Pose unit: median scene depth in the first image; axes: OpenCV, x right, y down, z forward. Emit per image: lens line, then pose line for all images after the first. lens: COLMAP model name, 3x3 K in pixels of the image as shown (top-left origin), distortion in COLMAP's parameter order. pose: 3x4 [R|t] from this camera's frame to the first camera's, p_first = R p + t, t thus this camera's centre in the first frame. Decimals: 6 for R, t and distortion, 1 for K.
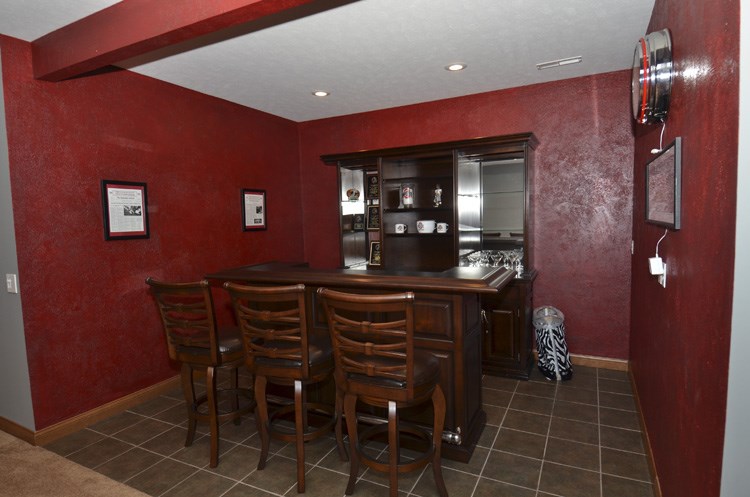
lens RADIAL K [[419.8, 0, 376.0], [0, 419.8, 247.0], [0, 0, 1]] dist [0.007374, 0.001172]
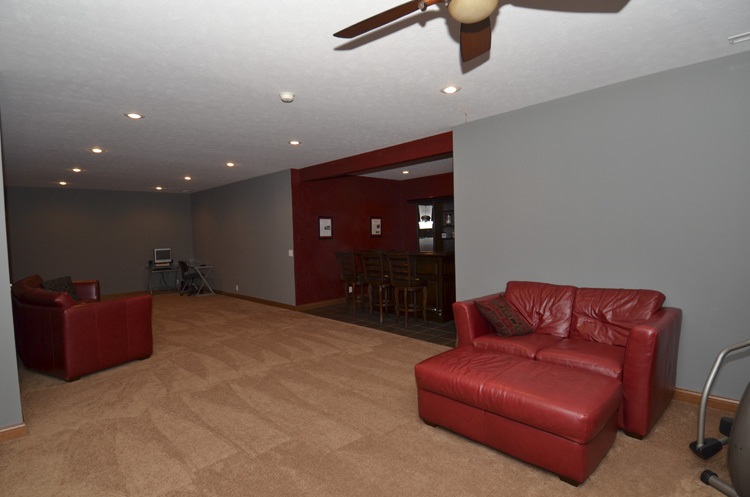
lens RADIAL K [[390.1, 0, 375.5], [0, 390.1, 250.1], [0, 0, 1]] dist [0.012743, -0.014465]
pose [[0.944961, 0.016407, -0.326771, 0.356048], [-0.023008, 0.999602, -0.016345, 0.061779], [0.326373, 0.022964, 0.944962, -0.859151]]
